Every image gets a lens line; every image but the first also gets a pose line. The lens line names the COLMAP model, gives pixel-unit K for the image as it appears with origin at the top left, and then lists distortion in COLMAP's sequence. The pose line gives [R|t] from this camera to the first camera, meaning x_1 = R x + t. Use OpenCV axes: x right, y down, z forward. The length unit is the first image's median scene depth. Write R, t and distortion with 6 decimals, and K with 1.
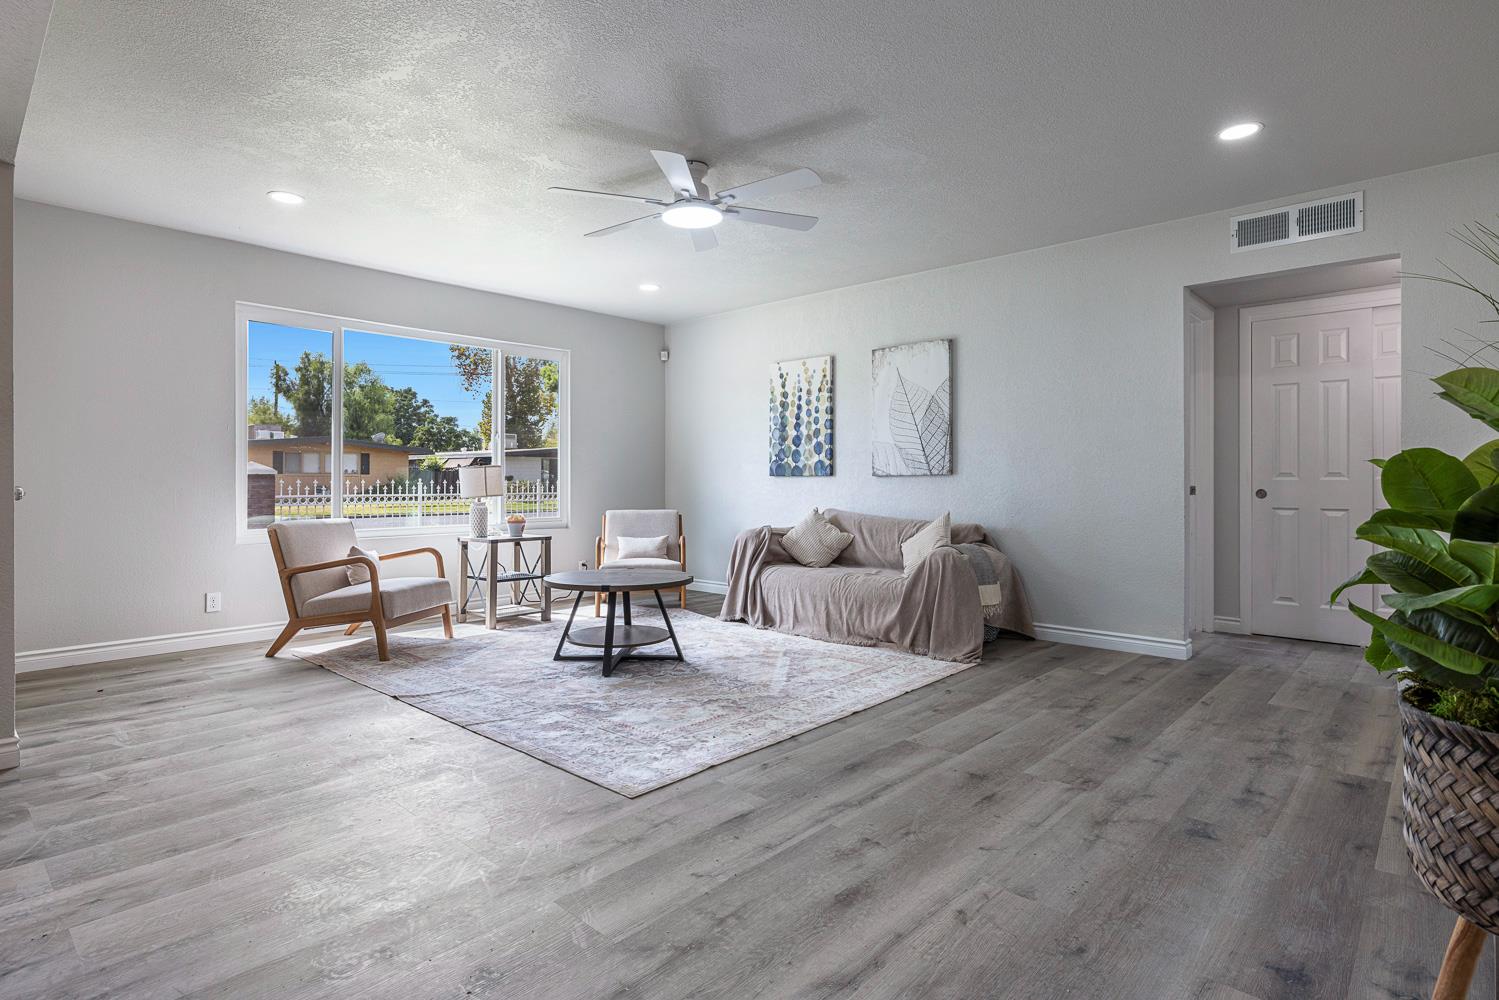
lens RADIAL K [[767.3, 0, 748.6], [0, 767.3, 475.3], [0, 0, 1]] dist [-0.001299, 0.000359]
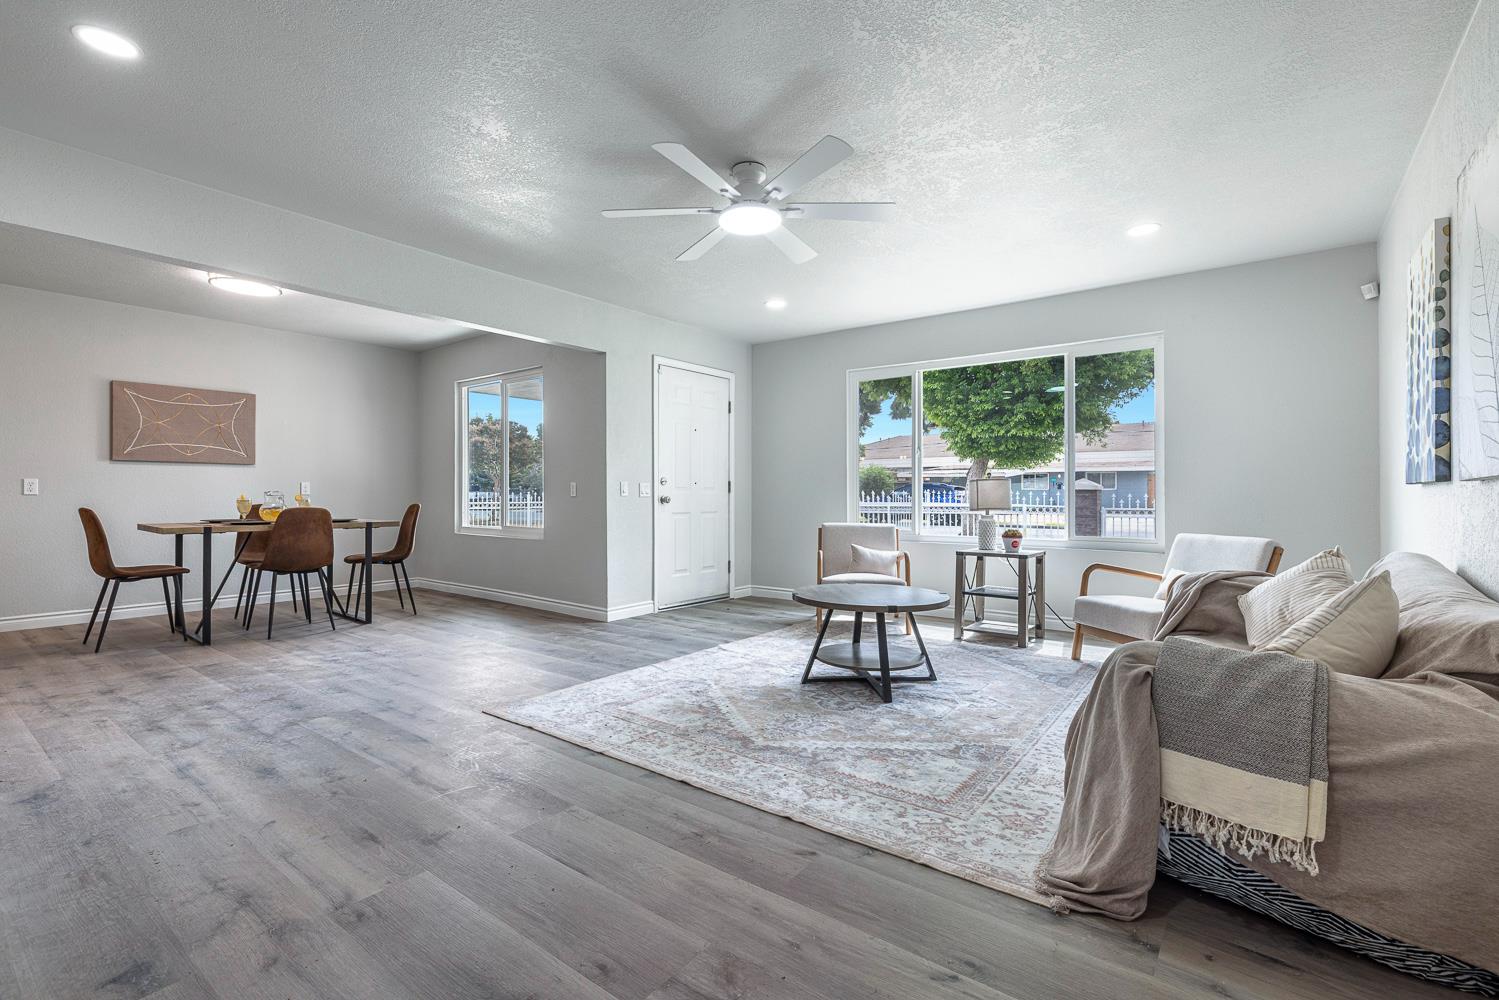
lens RADIAL K [[671.3, 0, 754.4], [0, 671.3, 500.7], [0, 0, 1]] dist [0.001863, 0.000586]
pose [[0.098647, 0.006505, -0.995101, 0.487997], [0.007402, 0.999946, 0.007270, 0.006215], [0.995095, -0.008083, 0.098594, 0.582872]]
